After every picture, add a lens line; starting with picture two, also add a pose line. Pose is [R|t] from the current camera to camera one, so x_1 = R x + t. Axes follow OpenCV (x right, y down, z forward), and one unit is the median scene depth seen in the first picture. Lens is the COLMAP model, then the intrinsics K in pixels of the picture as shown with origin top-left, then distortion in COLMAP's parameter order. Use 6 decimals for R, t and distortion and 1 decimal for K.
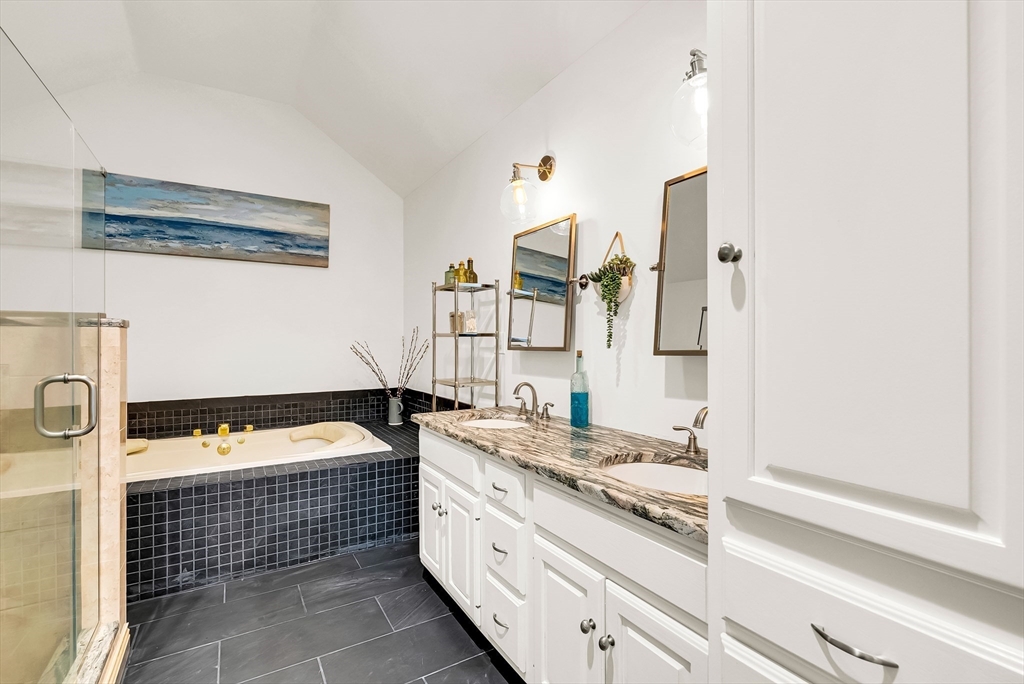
lens RADIAL K [[469.3, 0, 512.2], [0, 469.3, 343.4], [0, 0, 1]] dist [-0.004309, 0.002139]
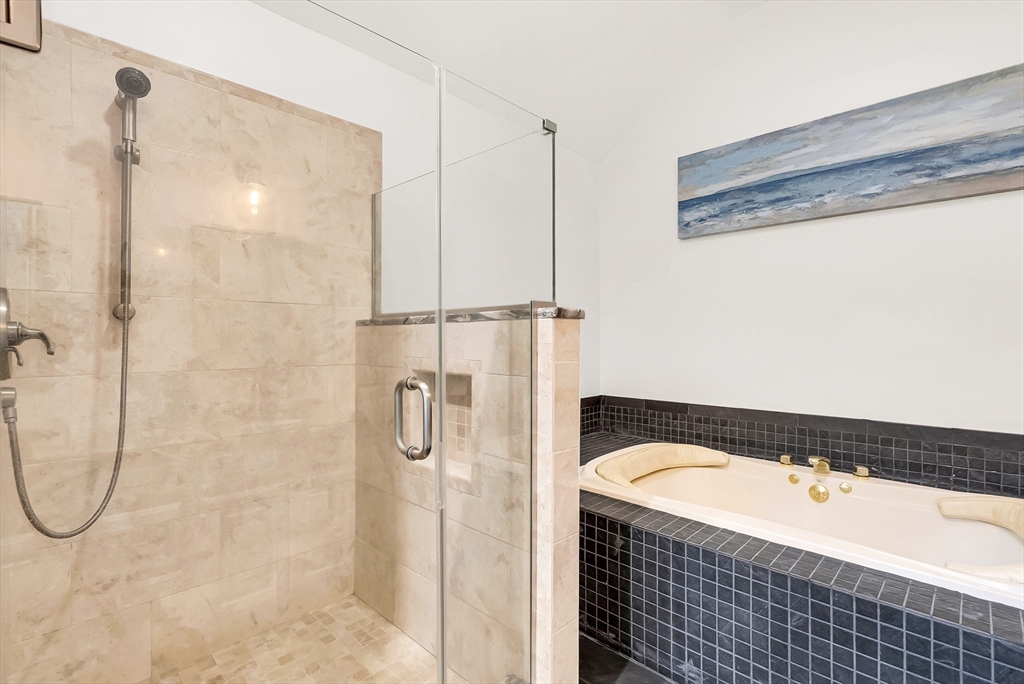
lens RADIAL K [[469.3, 0, 509.3], [0, 469.3, 338.4], [0, 0, 1]] dist [-0.004309, 0.002139]
pose [[0.237065, 0.002760, -0.971490, -0.057437], [-0.001329, 0.999996, 0.002517, -0.001917], [0.971493, 0.000695, 0.237067, 0.402262]]
